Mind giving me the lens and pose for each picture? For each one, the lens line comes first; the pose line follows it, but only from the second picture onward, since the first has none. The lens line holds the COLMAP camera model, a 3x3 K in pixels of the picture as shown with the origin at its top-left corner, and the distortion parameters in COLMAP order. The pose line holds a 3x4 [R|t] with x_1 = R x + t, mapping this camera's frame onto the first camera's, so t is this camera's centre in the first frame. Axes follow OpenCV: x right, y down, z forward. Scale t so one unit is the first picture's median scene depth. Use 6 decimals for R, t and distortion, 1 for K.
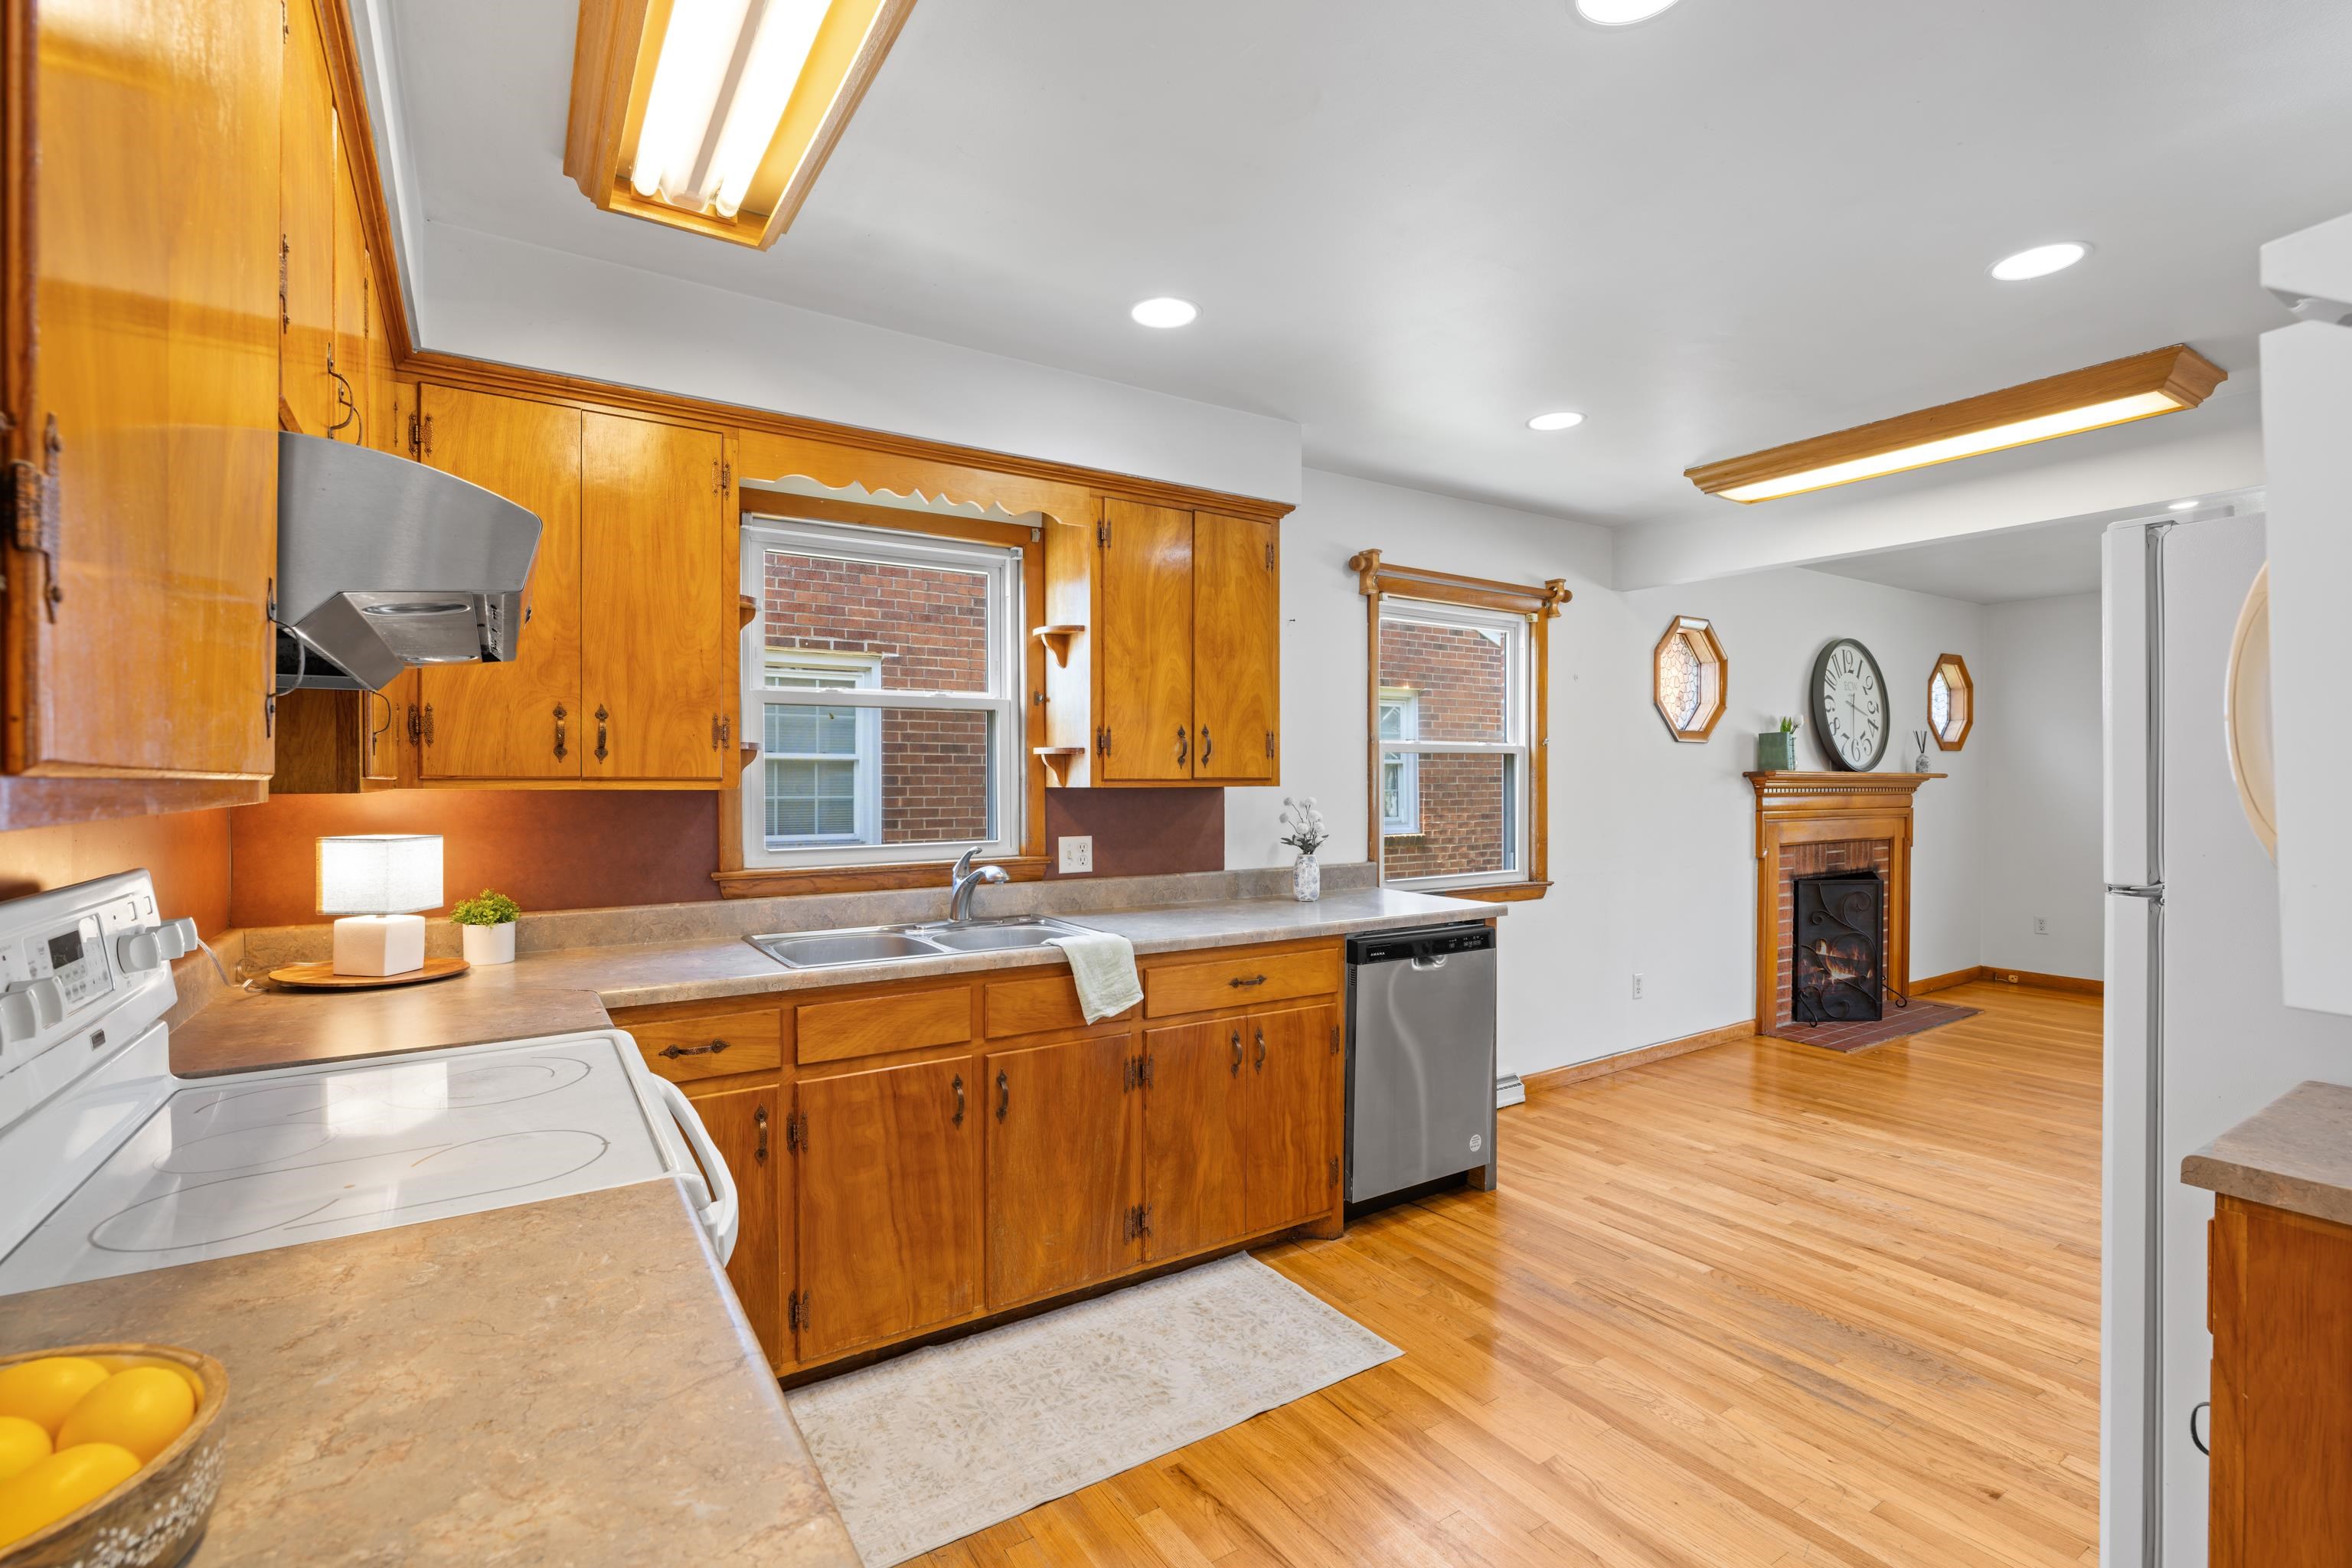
lens RADIAL K [[1059.4, 0, 1183.1], [0, 1059.4, 784.0], [0, 0, 1]] dist [-0.000103, -0.000014]
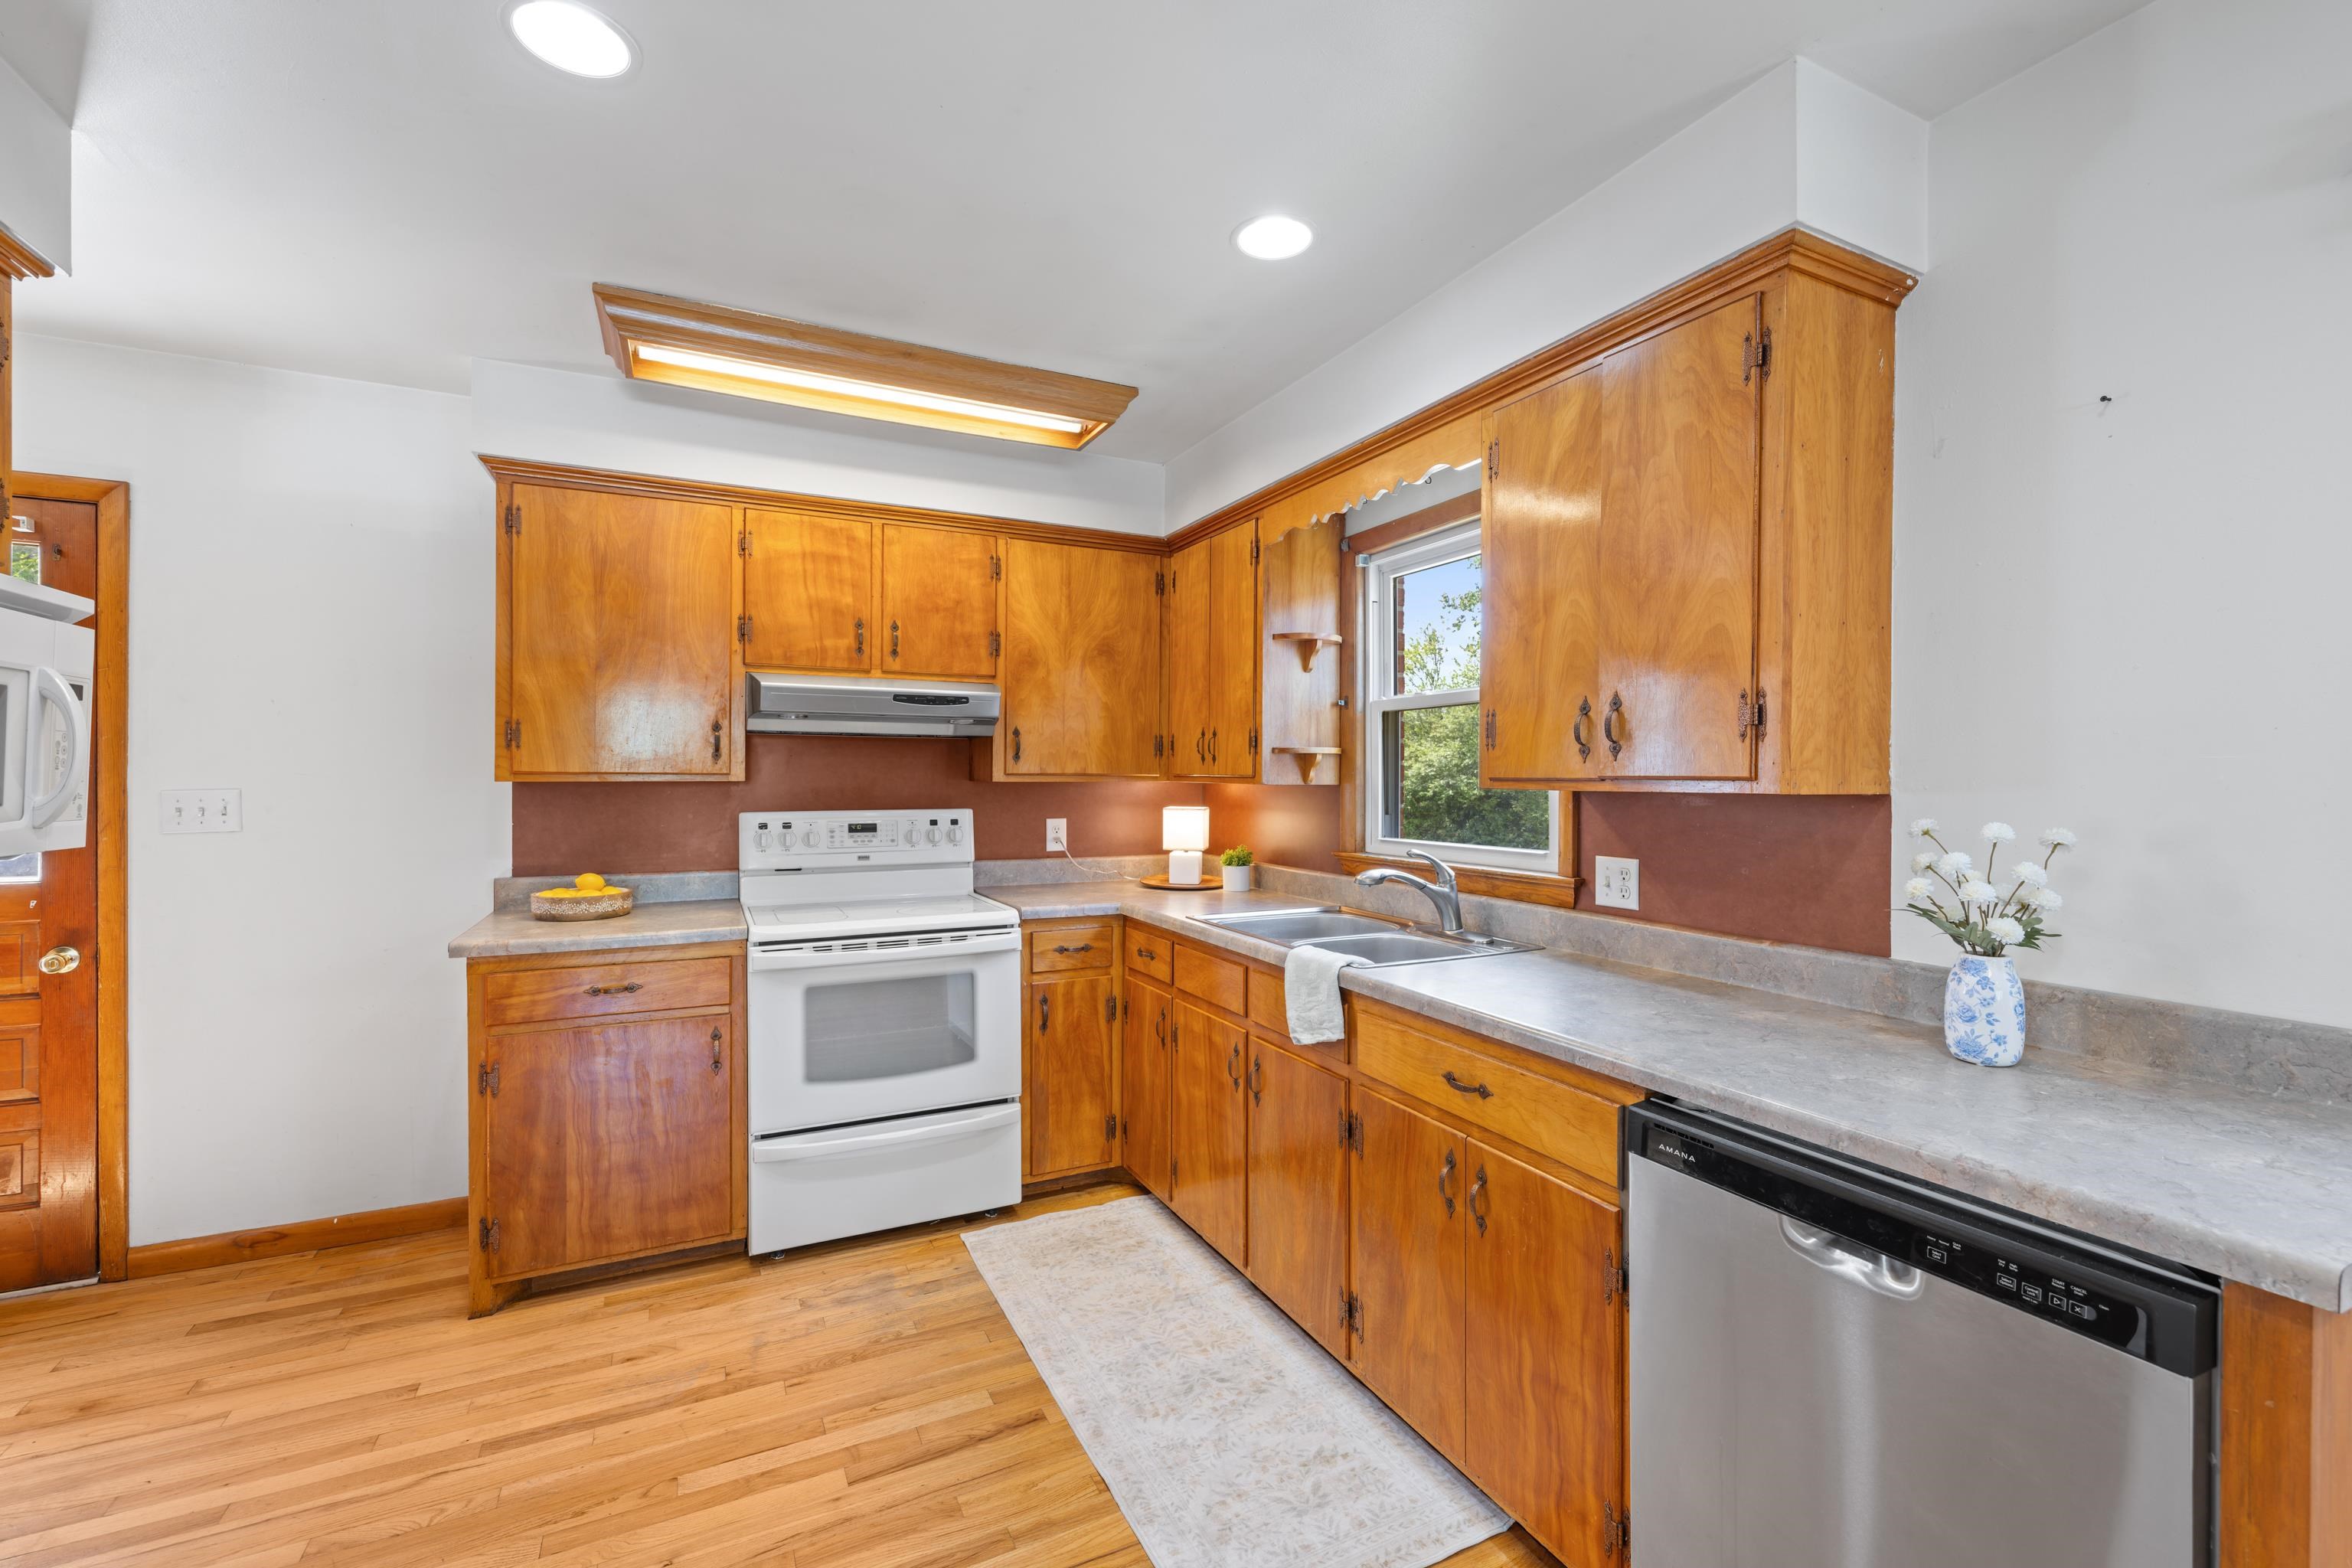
lens RADIAL K [[986.3, 0, 1181.0], [0, 986.3, 778.8], [0, 0, 1]] dist [0.000772, -0.000056]
pose [[-0.115902, 0.004699, -0.993250, 0.601459], [-0.008659, 0.999946, 0.005741, -0.005703], [0.993223, 0.009266, -0.115855, 0.775966]]
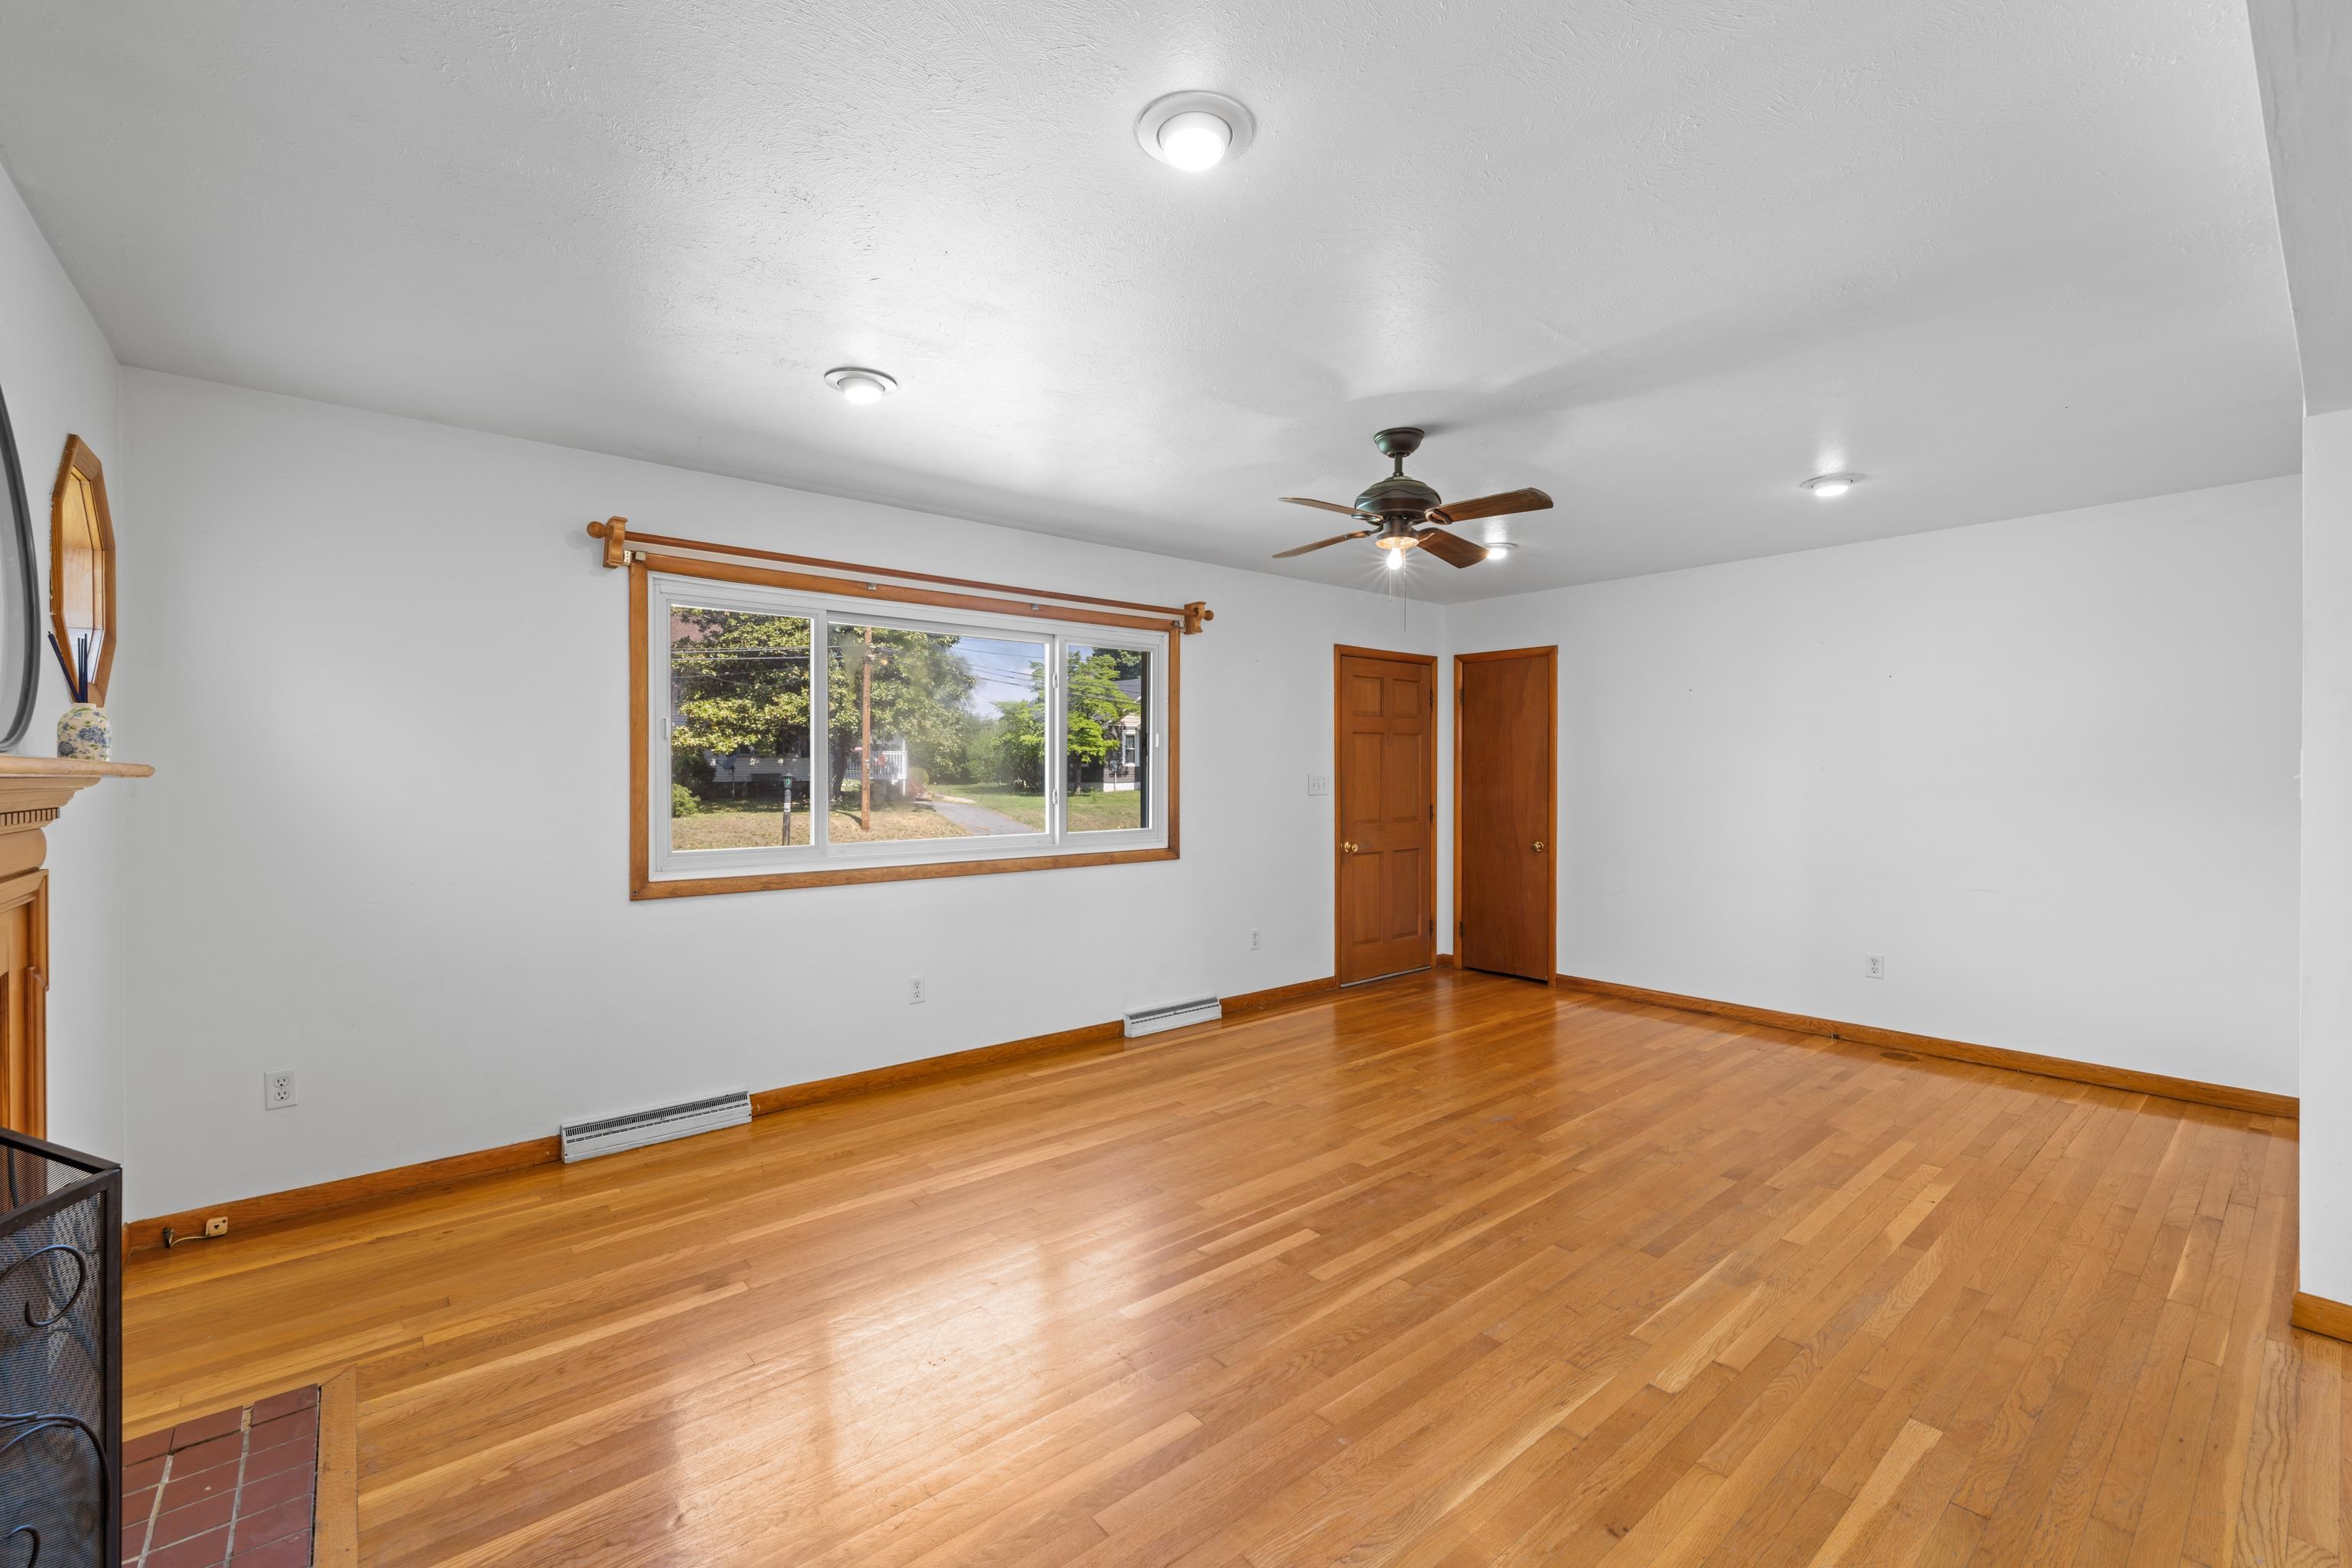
lens RADIAL K [[993.8, 0, 1176.0], [0, 993.8, 784.0], [0, 0, 1]] dist [0.001675, 0.000372]
pose [[-0.122968, -0.011121, 0.992348, 0.653785], [0.011200, 0.999858, 0.012593, -0.008215], [-0.992347, 0.012663, -0.122826, 1.331948]]
